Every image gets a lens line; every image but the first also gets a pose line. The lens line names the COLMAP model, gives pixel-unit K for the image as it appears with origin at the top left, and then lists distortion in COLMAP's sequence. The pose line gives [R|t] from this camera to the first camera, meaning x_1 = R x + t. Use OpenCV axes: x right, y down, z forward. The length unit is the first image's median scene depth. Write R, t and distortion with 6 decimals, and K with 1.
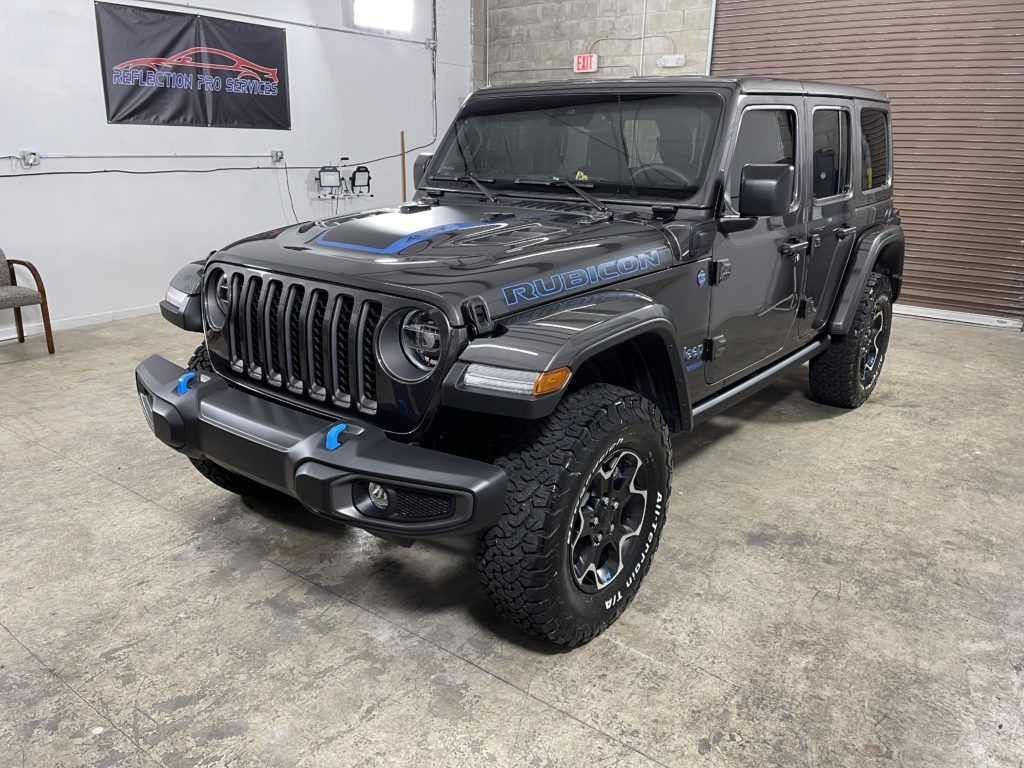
lens RADIAL K [[783.0, 0, 503.2], [0, 783.0, 378.6], [0, 0, 1]] dist [0.070297, -0.084411]
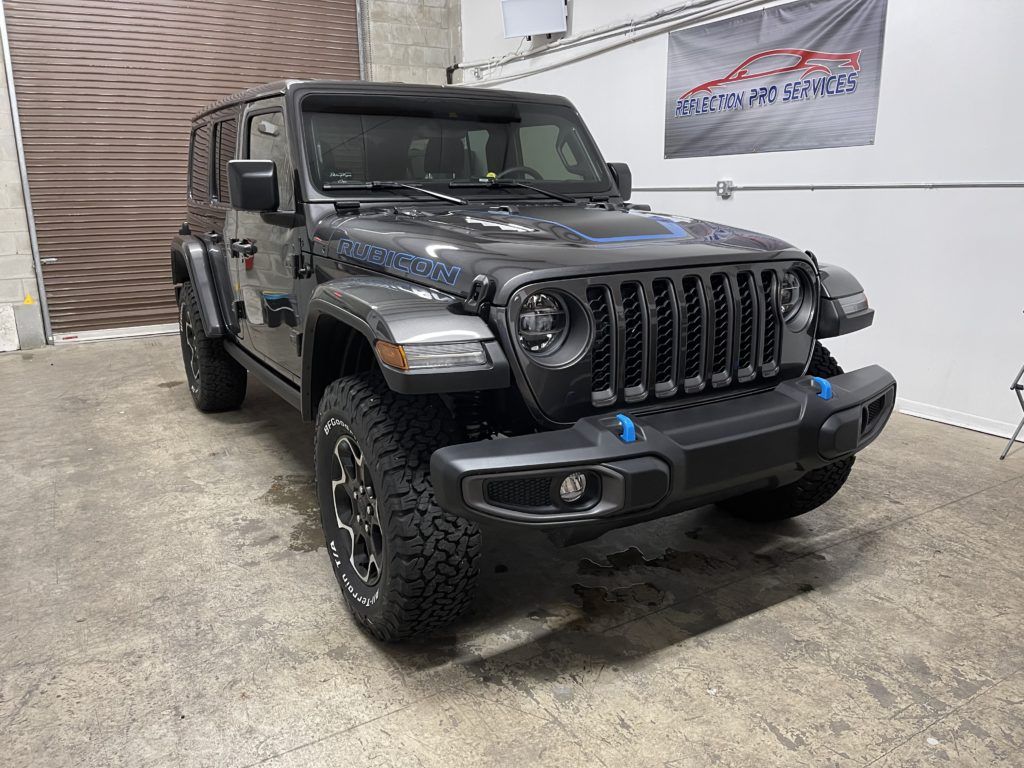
lens RADIAL K [[783.0, 0, 515.1], [0, 783.0, 388.8], [0, 0, 1]] dist [0.070297, -0.084411]
pose [[0.356832, -0.251013, 0.899813, -0.986686], [0.290224, 0.945347, 0.148623, -0.156028], [-0.887942, 0.208114, 0.410180, 0.675340]]
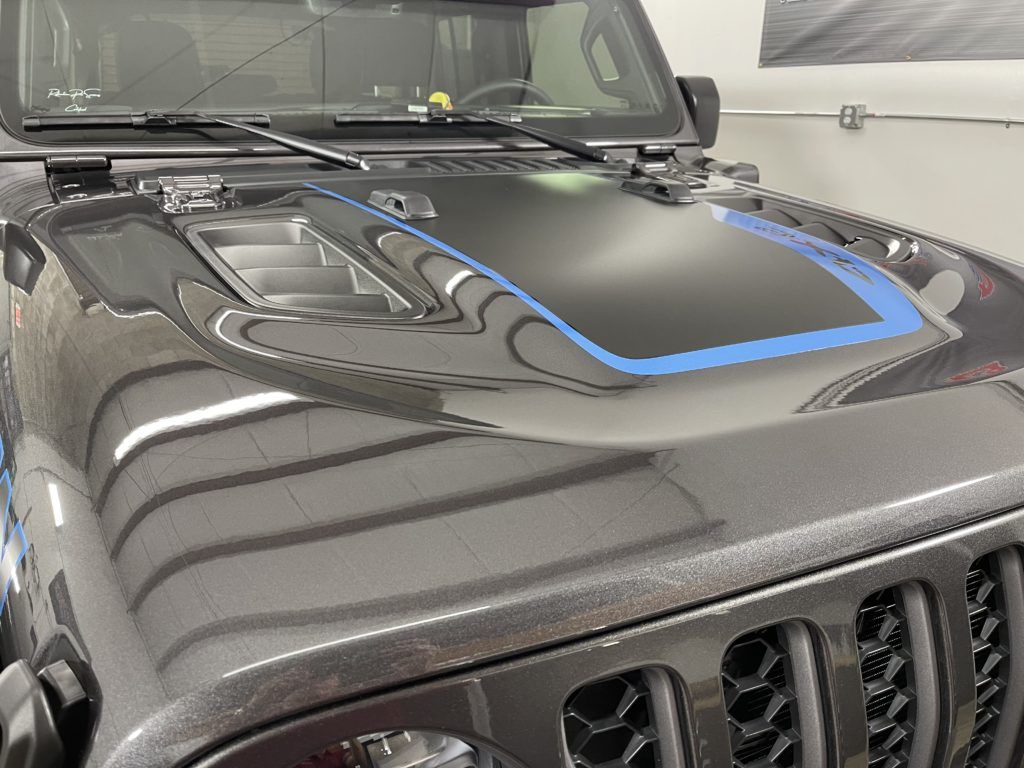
lens RADIAL K [[783.0, 0, 507.0], [0, 783.0, 379.1], [0, 0, 1]] dist [0.070297, -0.084411]
pose [[0.428849, -0.318329, 0.845432, -0.415909], [0.261275, 0.939568, 0.221241, -0.212161], [-0.864768, 0.126011, 0.486104, 0.817731]]
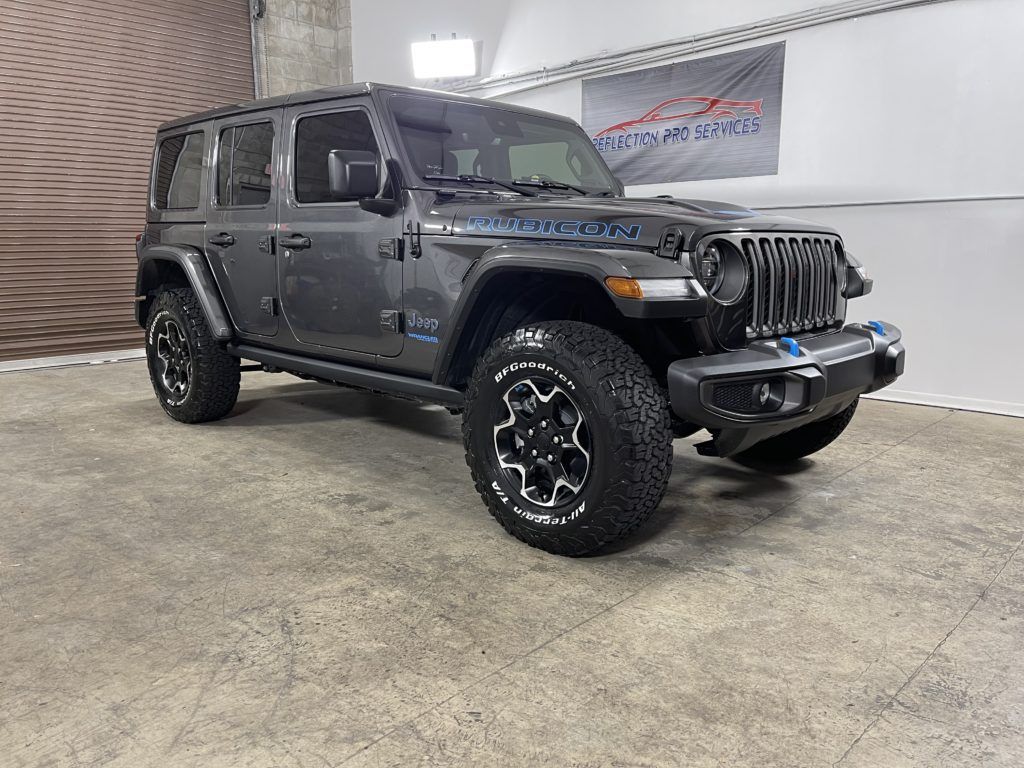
lens RADIAL K [[783.0, 0, 519.0], [0, 783.0, 387.6], [0, 0, 1]] dist [0.070297, -0.084411]
pose [[0.089889, -0.193896, 0.976895, -1.224889], [0.297268, 0.941379, 0.159493, -0.178446], [-0.950553, 0.276063, 0.142259, 1.045836]]
